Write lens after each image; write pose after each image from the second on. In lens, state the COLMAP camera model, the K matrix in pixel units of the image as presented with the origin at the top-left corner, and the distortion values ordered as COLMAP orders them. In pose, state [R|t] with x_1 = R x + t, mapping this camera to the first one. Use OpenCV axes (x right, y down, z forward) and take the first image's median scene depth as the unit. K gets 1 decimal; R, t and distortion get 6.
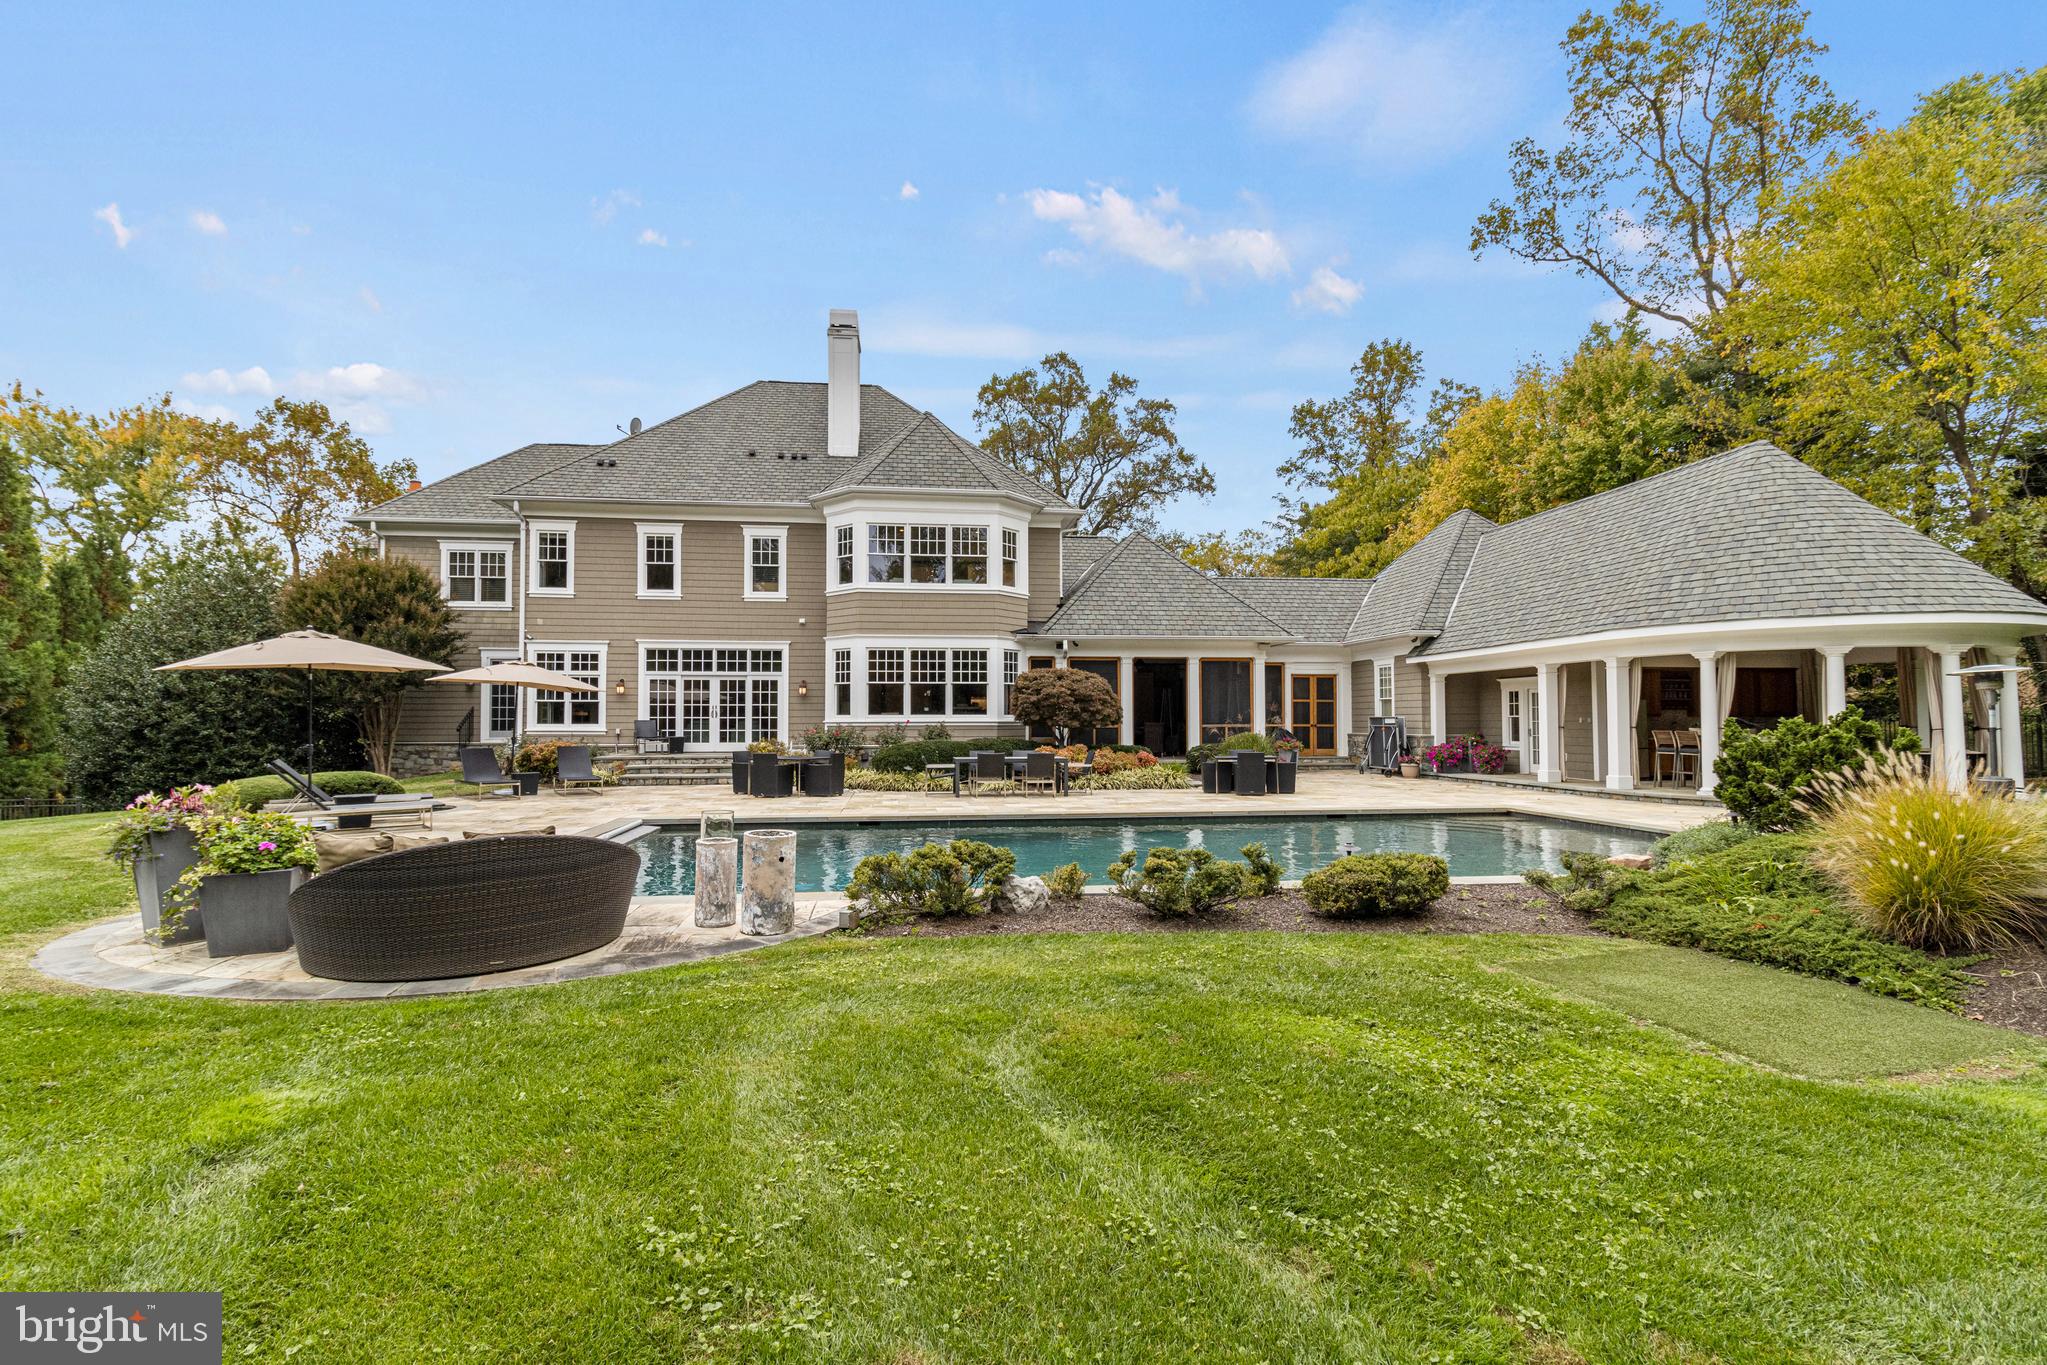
lens RADIAL K [[942.6, 0, 1023.5], [0, 942.6, 682.5], [0, 0, 1]] dist [0.000683, -0.001034]
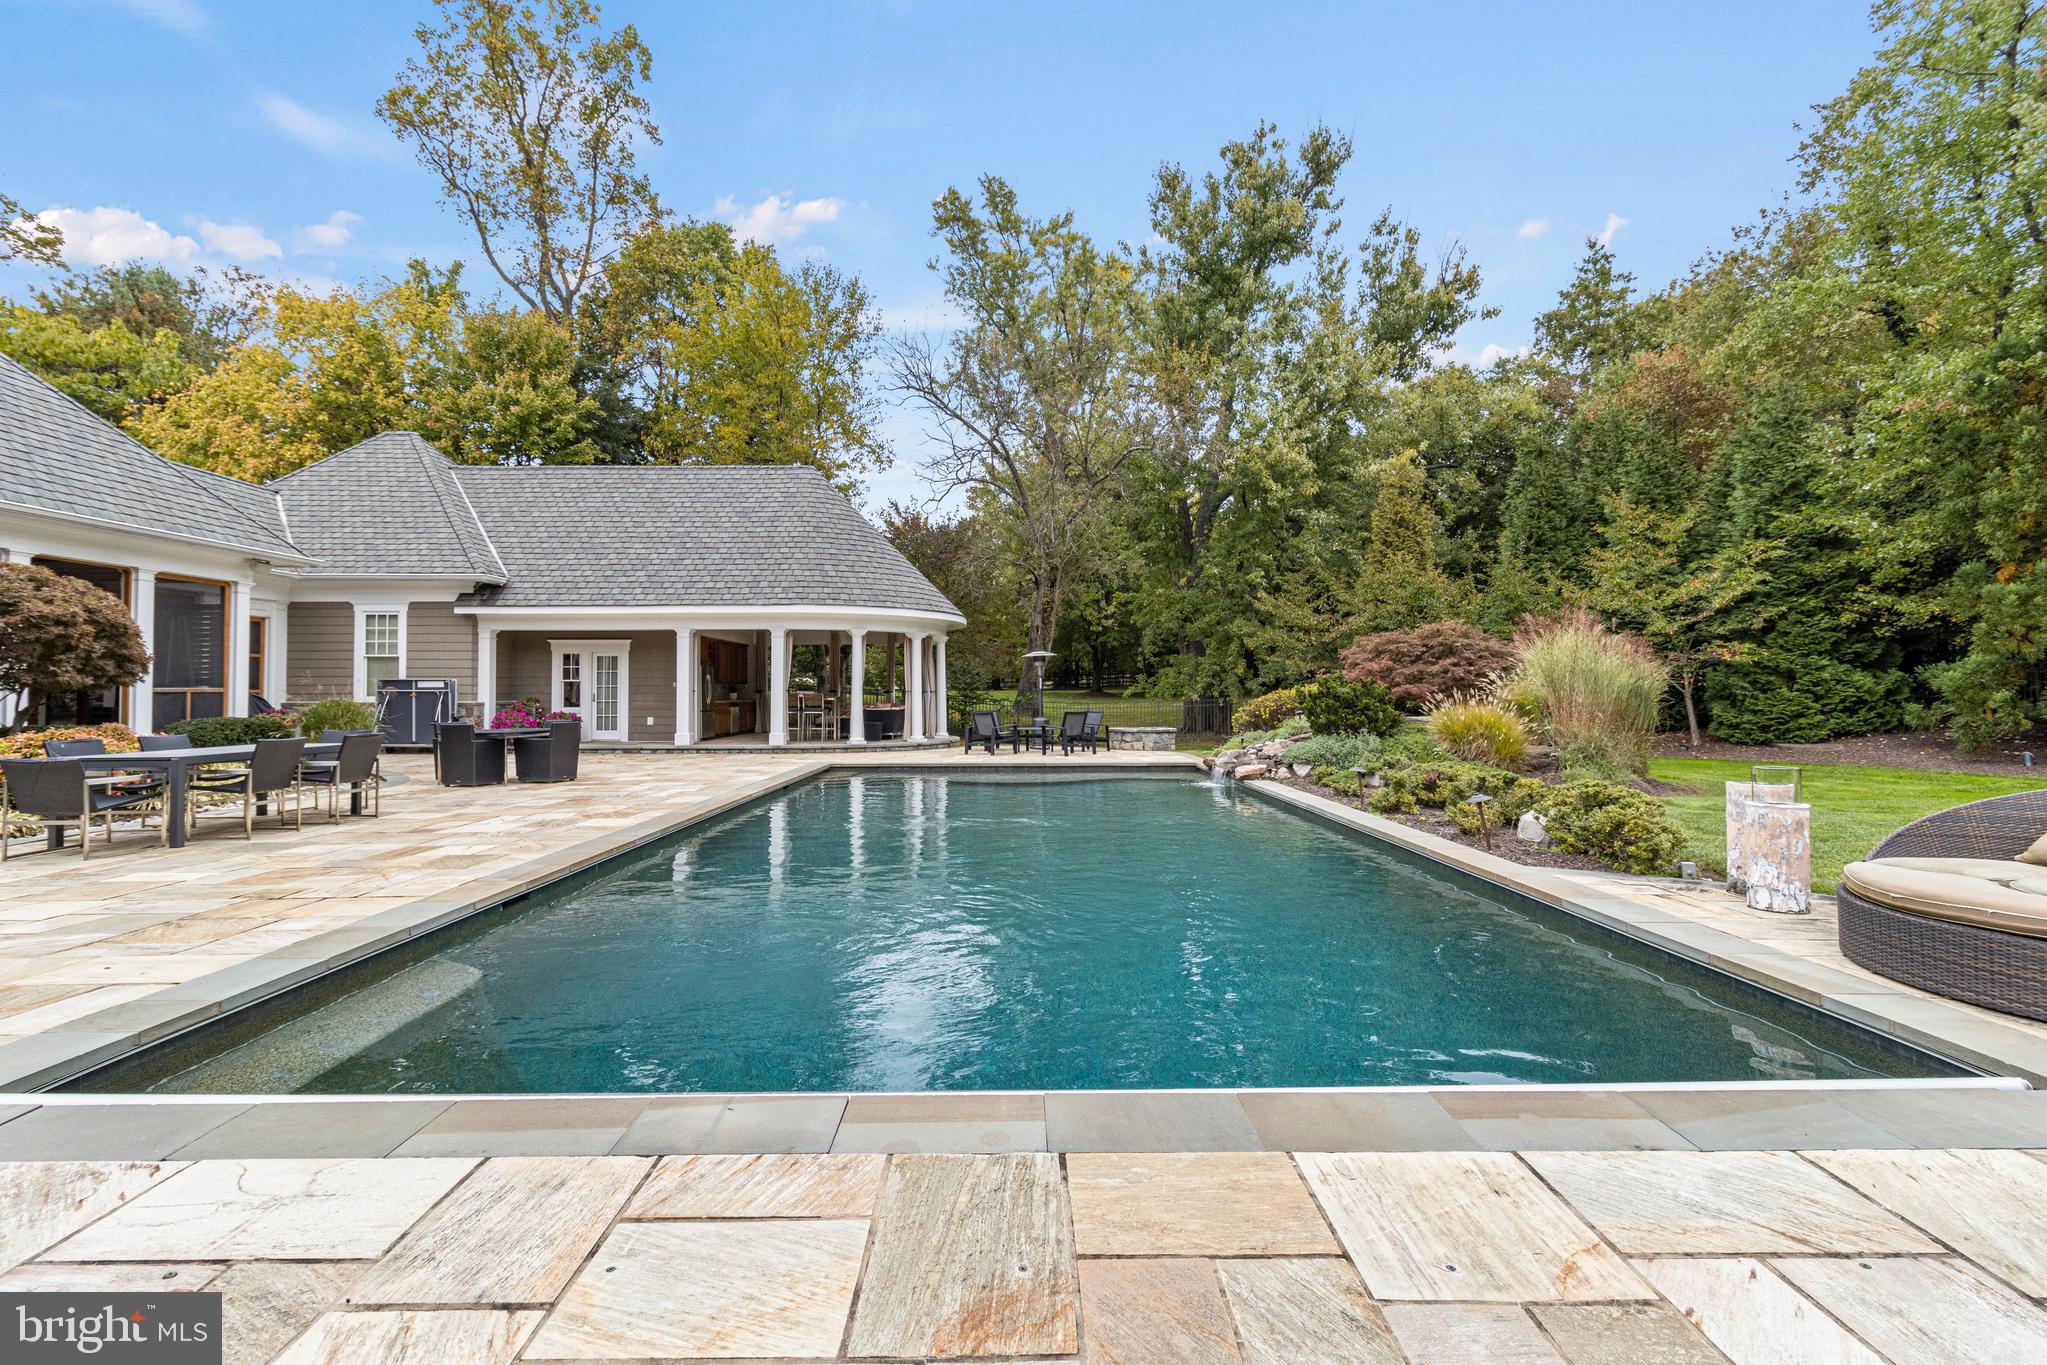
lens RADIAL K [[942.6, 0, 1023.5], [0, 942.6, 682.5], [0, 0, 1]] dist [0.000683, -0.001034]
pose [[0.118839, 0.013247, 0.992825, -0.334924], [-0.039316, 0.999190, -0.008626, 0.026753], [-0.992135, -0.038008, 0.119263, 0.415849]]
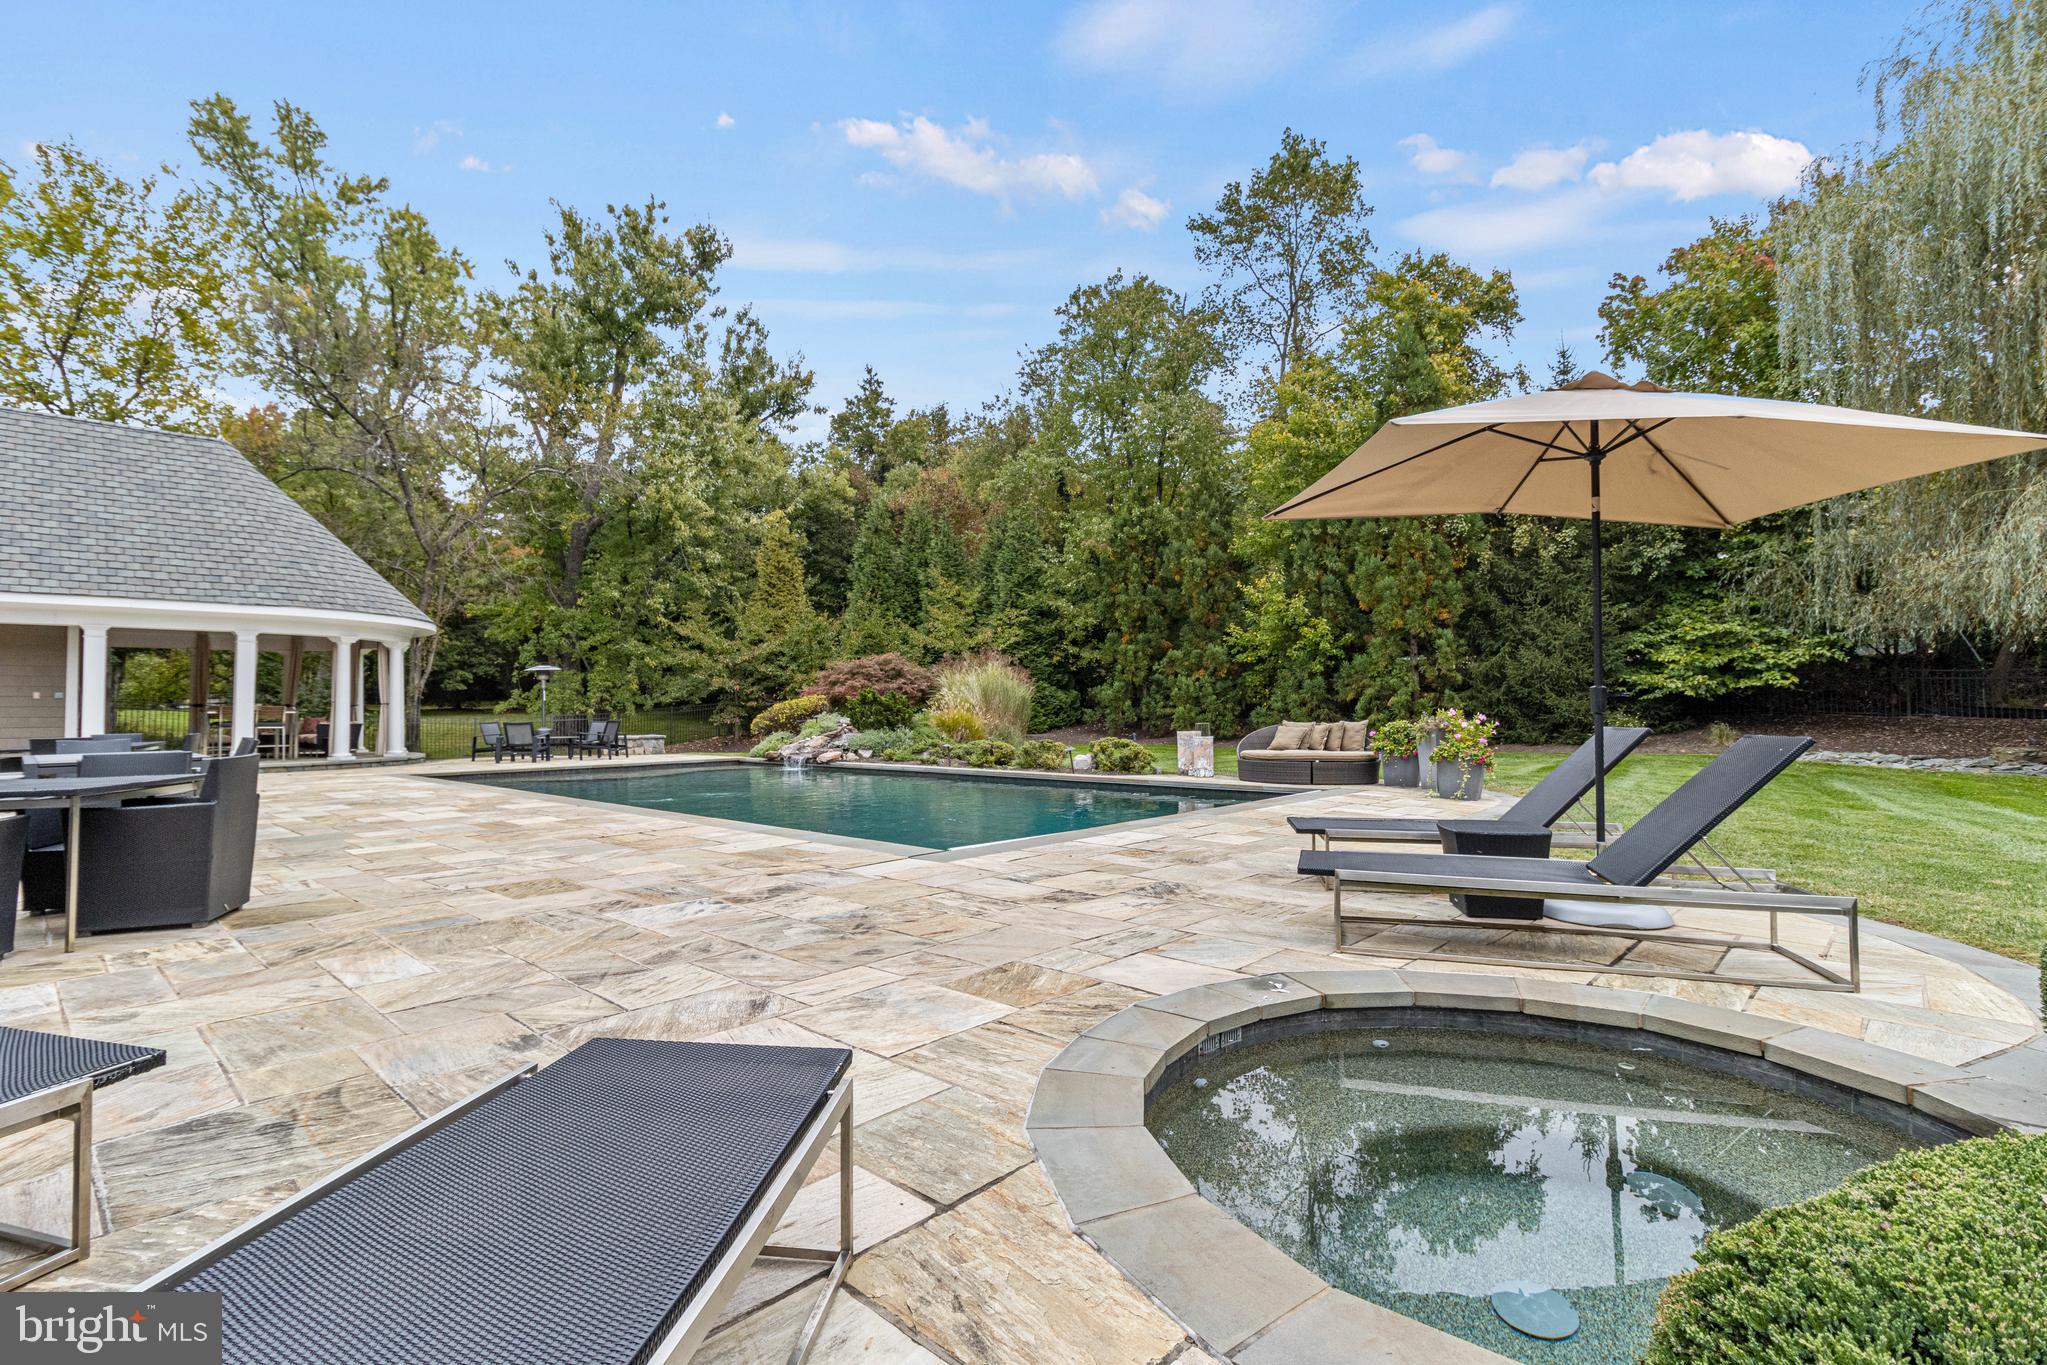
lens RADIAL K [[942.6, 0, 1023.5], [0, 942.6, 682.5], [0, 0, 1]] dist [0.000683, -0.001034]
pose [[-0.642005, 0.029278, 0.766141, -0.474546], [-0.020238, 0.998275, -0.055108, 0.047604], [-0.766433, -0.050885, -0.640305, 0.732263]]
